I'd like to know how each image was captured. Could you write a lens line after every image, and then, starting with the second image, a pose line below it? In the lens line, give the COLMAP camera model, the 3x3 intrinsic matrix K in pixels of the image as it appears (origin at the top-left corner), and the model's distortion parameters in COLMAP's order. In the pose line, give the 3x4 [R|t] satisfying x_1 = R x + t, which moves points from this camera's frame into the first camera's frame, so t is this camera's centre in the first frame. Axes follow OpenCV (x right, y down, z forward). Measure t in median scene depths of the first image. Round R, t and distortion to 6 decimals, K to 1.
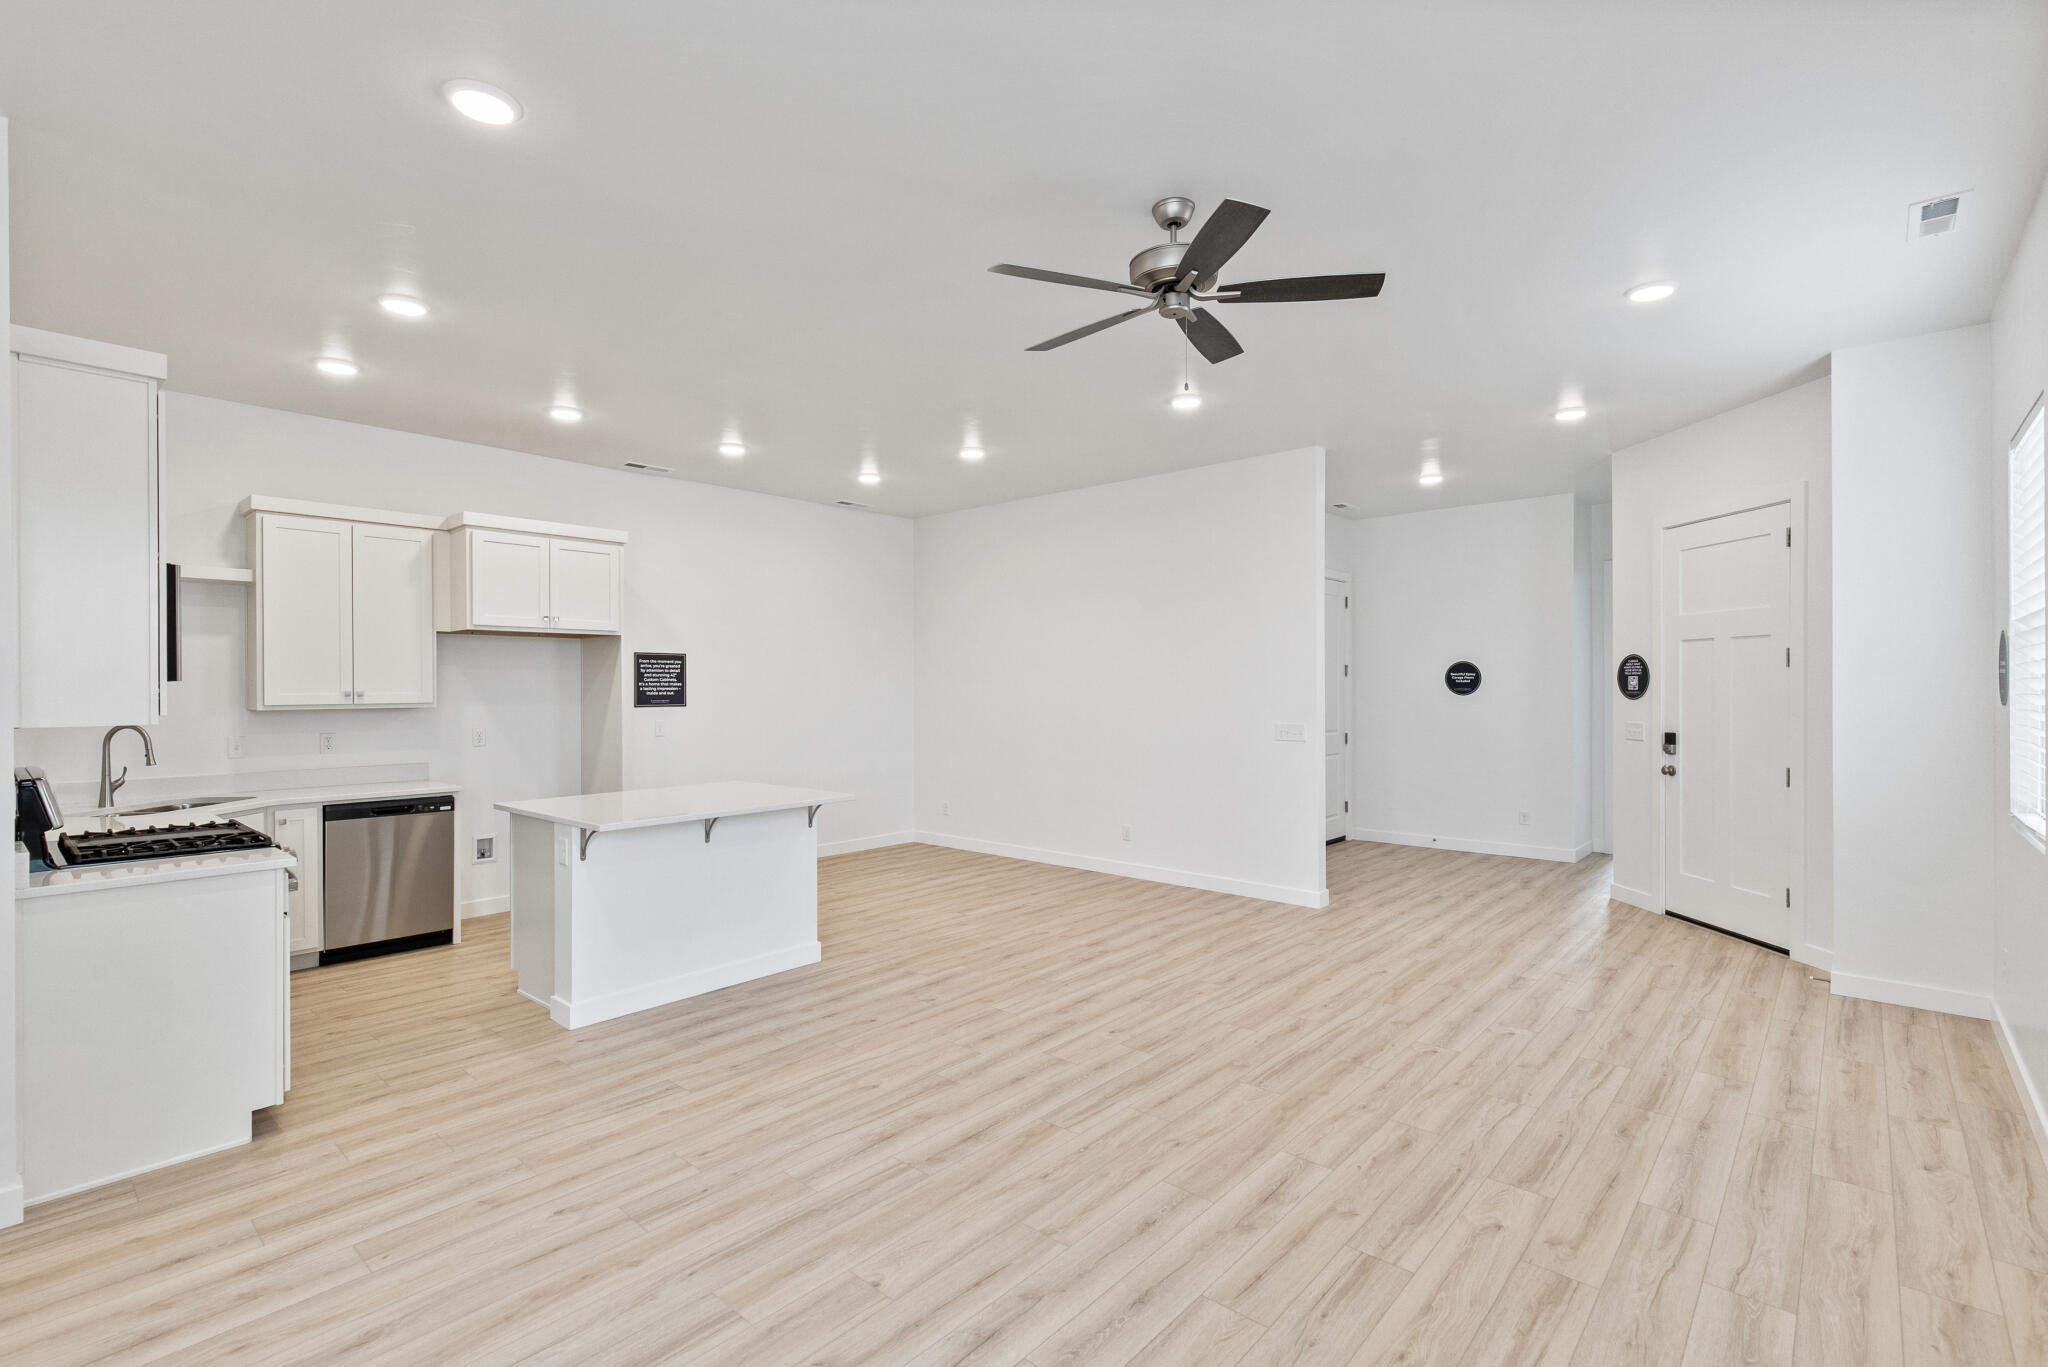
lens RADIAL K [[950.1, 0, 1019.9], [0, 950.1, 686.9], [0, 0, 1]] dist [0.013359, 0.000235]
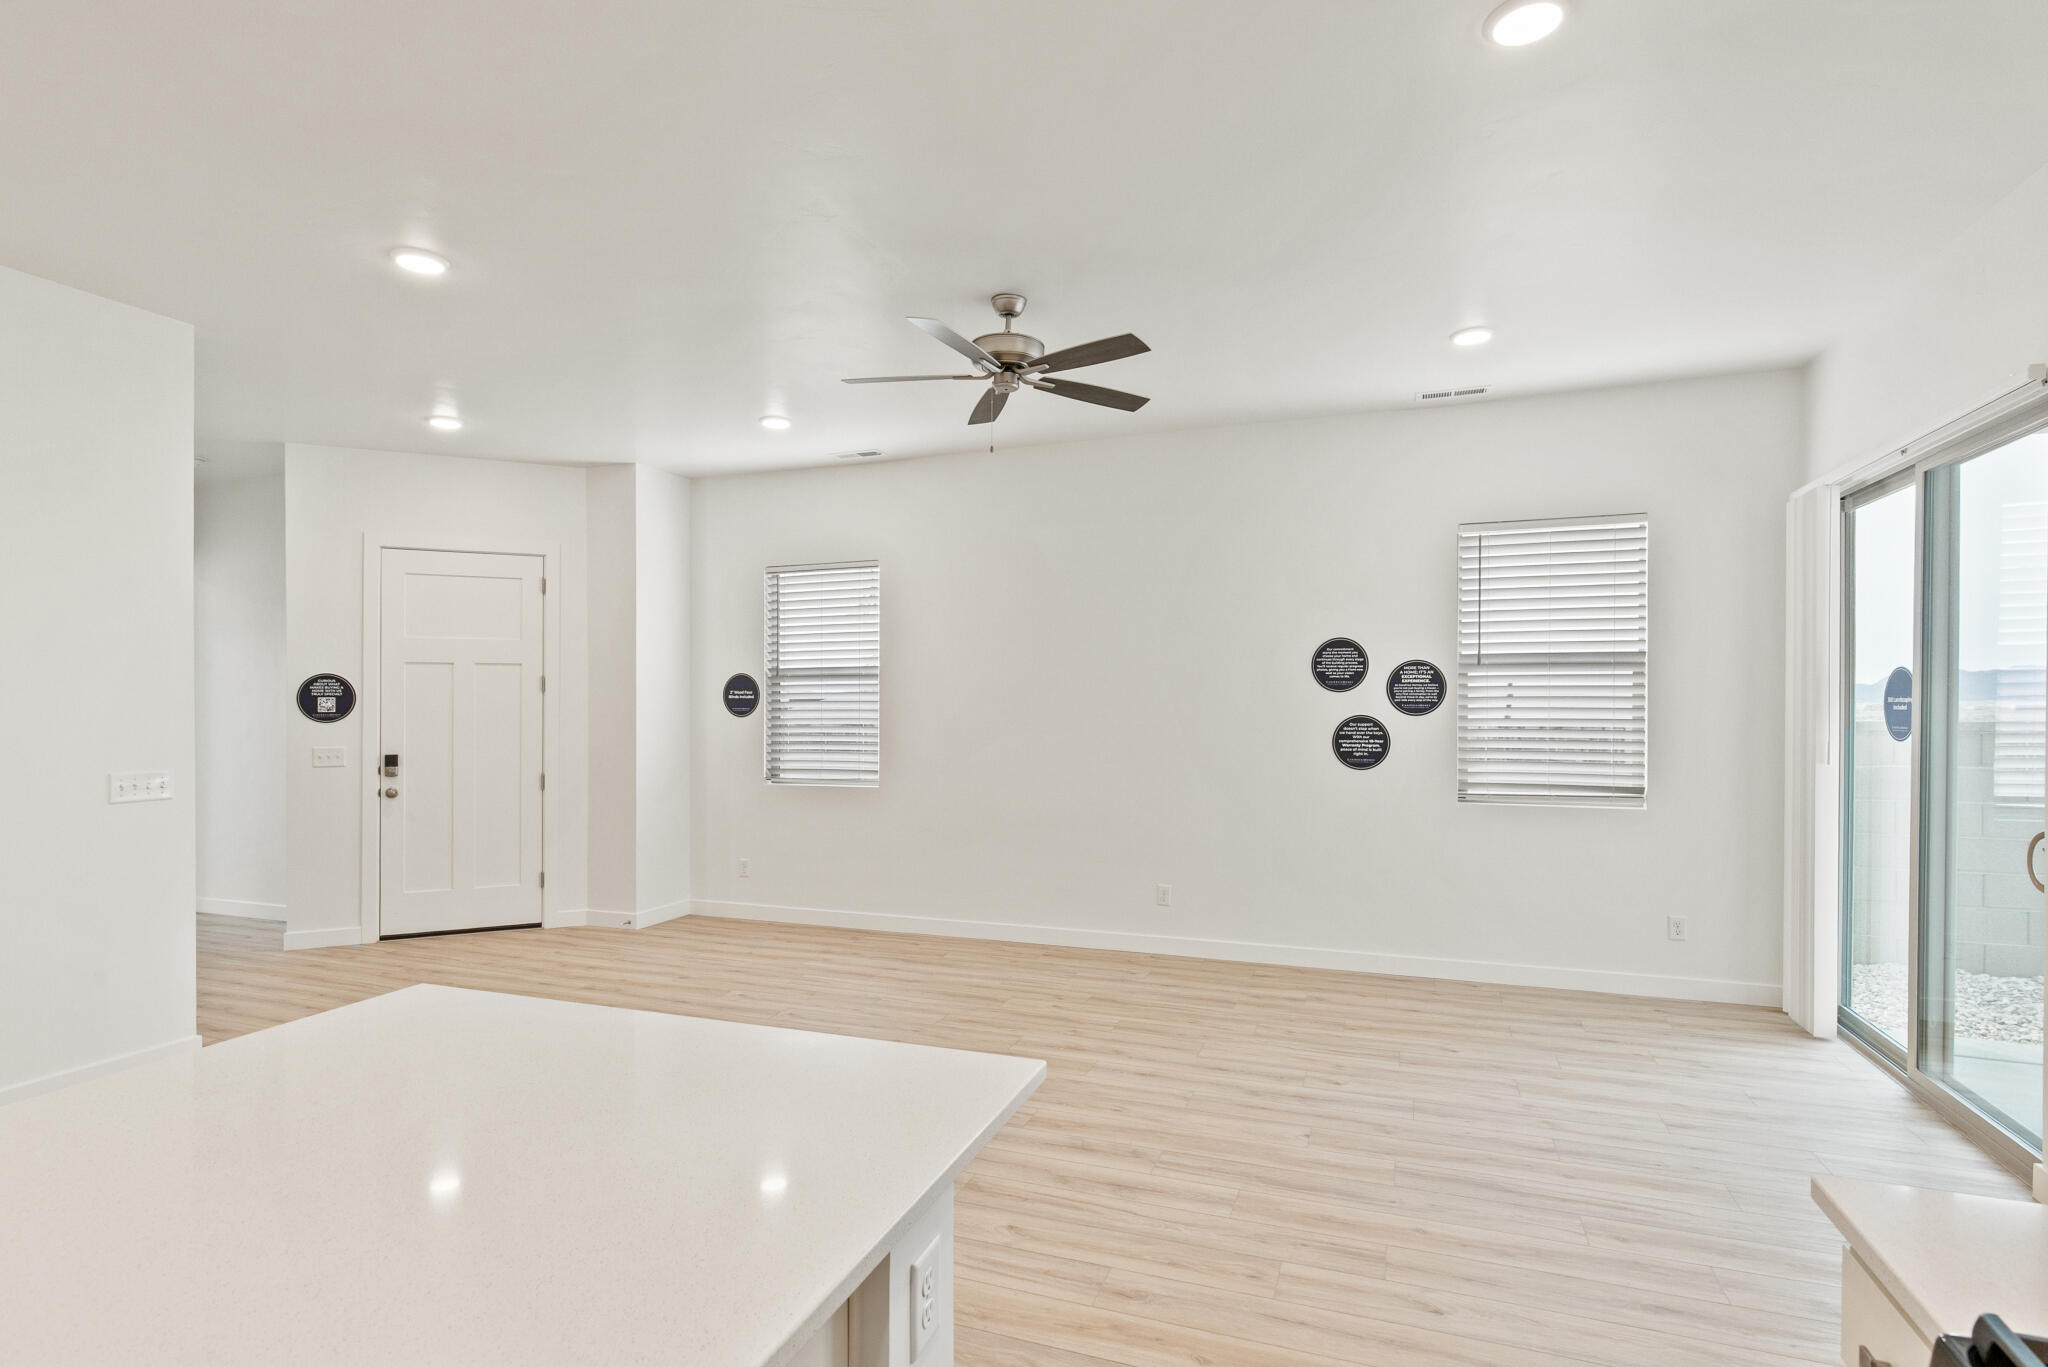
lens RADIAL K [[983.2, 0, 1055.4], [0, 983.2, 712.3], [0, 0, 1]] dist [0.029642, 0.000040]
pose [[-0.384466, -0.005075, 0.923125, -0.837562], [0.003053, 0.999972, 0.006768, -0.001652], [-0.923134, 0.005420, -0.384440, 1.180728]]
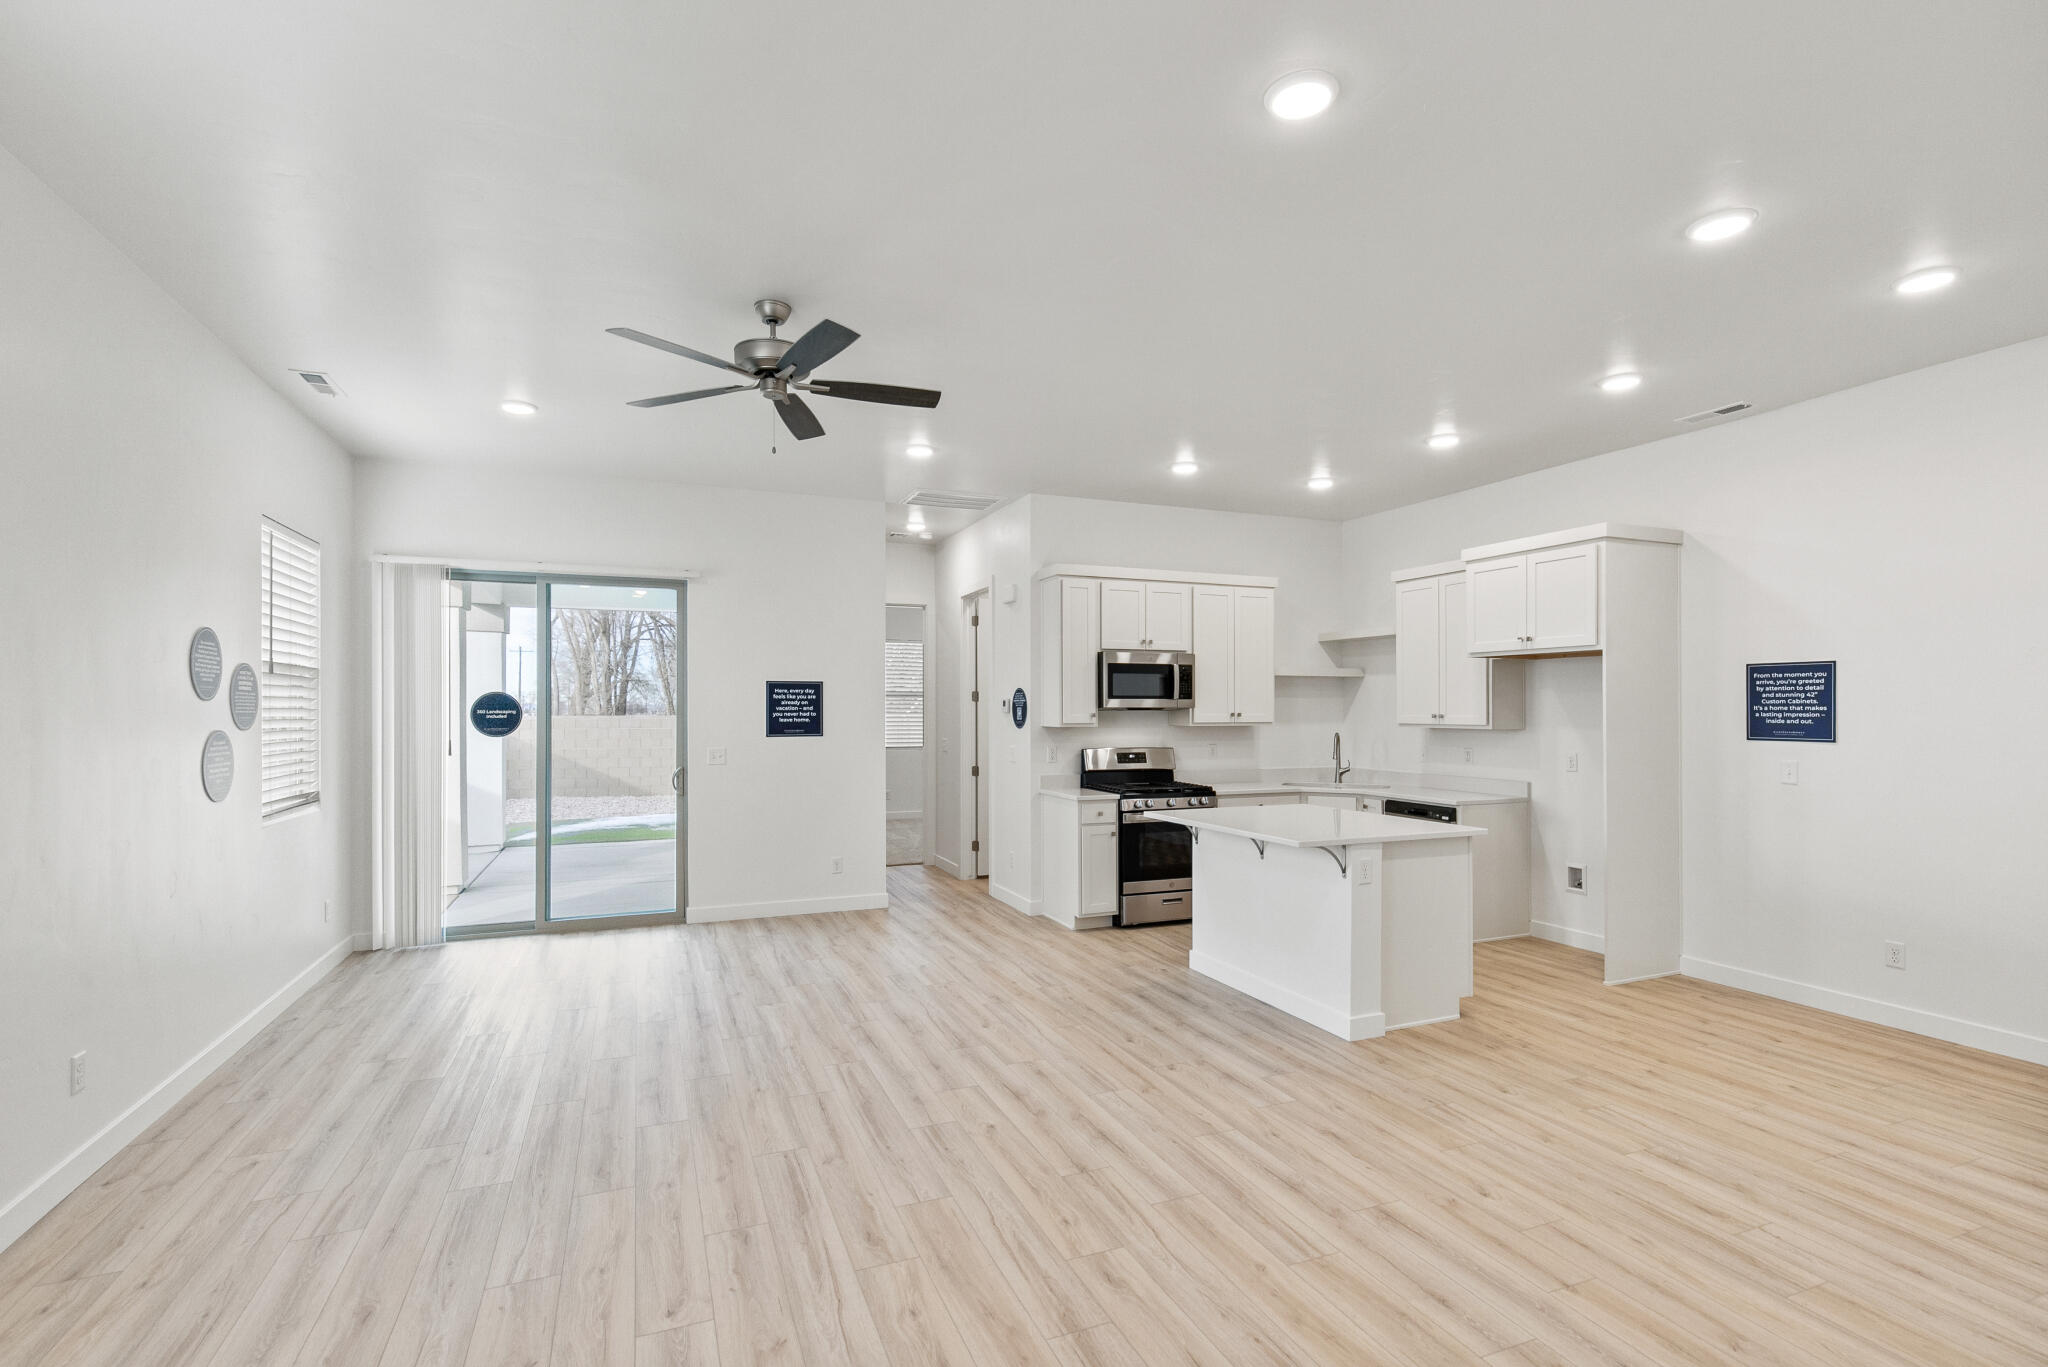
lens RADIAL K [[950.1, 0, 1019.9], [0, 950.1, 686.9], [0, 0, 1]] dist [0.013359, 0.000235]
pose [[-0.448262, -0.017729, -0.893726, 0.902474], [0.000641, 0.999797, -0.020155, -0.008479], [0.893902, -0.009608, -0.448160, 1.499584]]
